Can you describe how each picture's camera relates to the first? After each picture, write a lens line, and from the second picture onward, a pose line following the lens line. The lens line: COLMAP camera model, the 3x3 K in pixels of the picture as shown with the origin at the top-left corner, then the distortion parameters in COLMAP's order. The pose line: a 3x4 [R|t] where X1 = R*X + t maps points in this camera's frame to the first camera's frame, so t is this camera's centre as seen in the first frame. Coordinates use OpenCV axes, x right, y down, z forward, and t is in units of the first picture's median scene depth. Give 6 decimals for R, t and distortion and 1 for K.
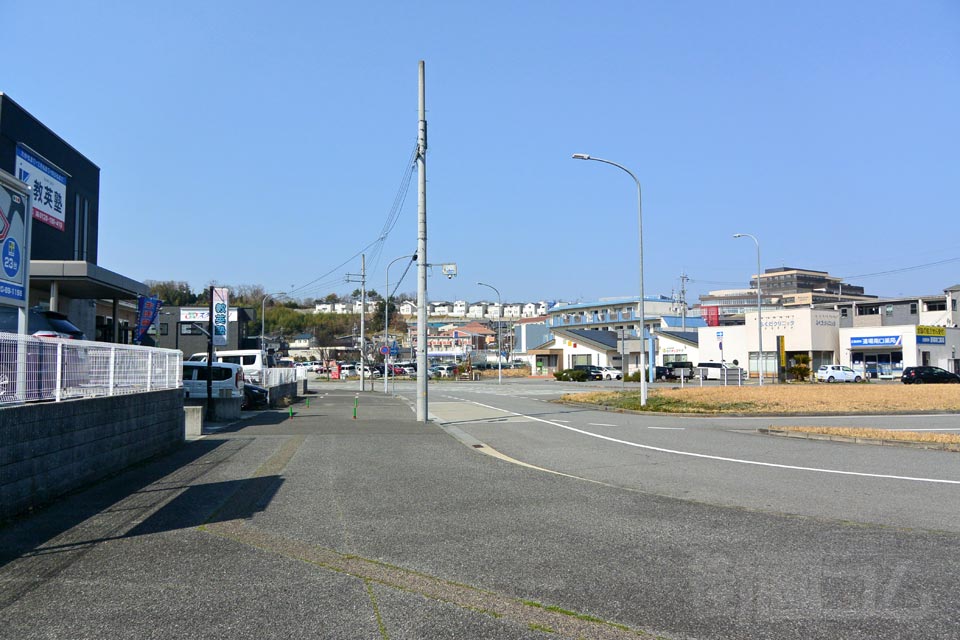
lens RADIAL K [[729.1, 0, 481.6], [0, 729.1, 327.6], [0, 0, 1]] dist [-0.002774, -0.002471]
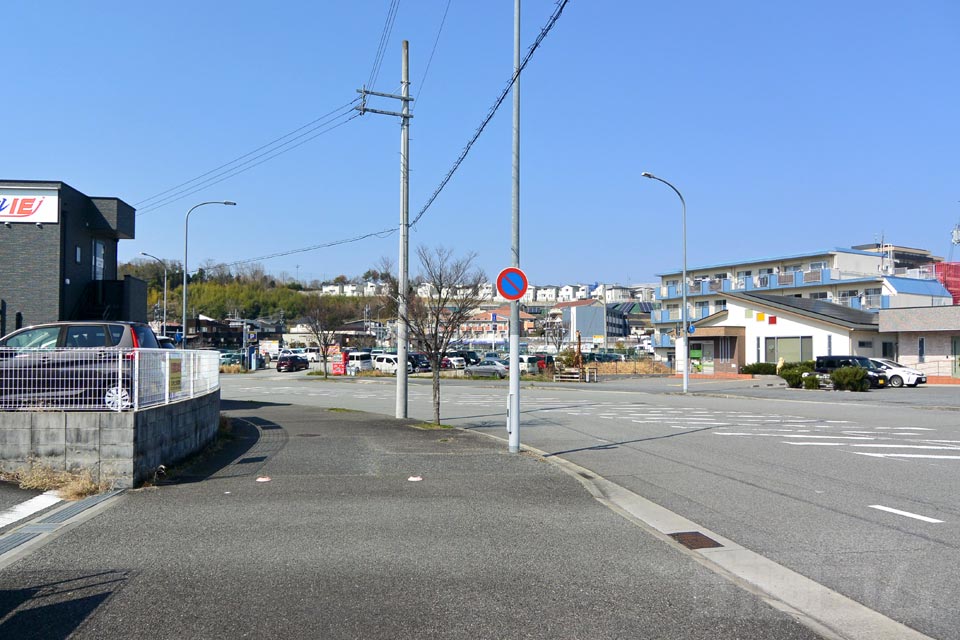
lens RADIAL K [[729.1, 0, 481.6], [0, 729.1, 327.6], [0, 0, 1]] dist [-0.002774, -0.002471]
pose [[0.999868, 0.009304, -0.013296, -0.030752], [-0.009144, 0.999886, 0.012011, 0.009347], [0.013406, -0.011887, 0.999839, 0.164628]]
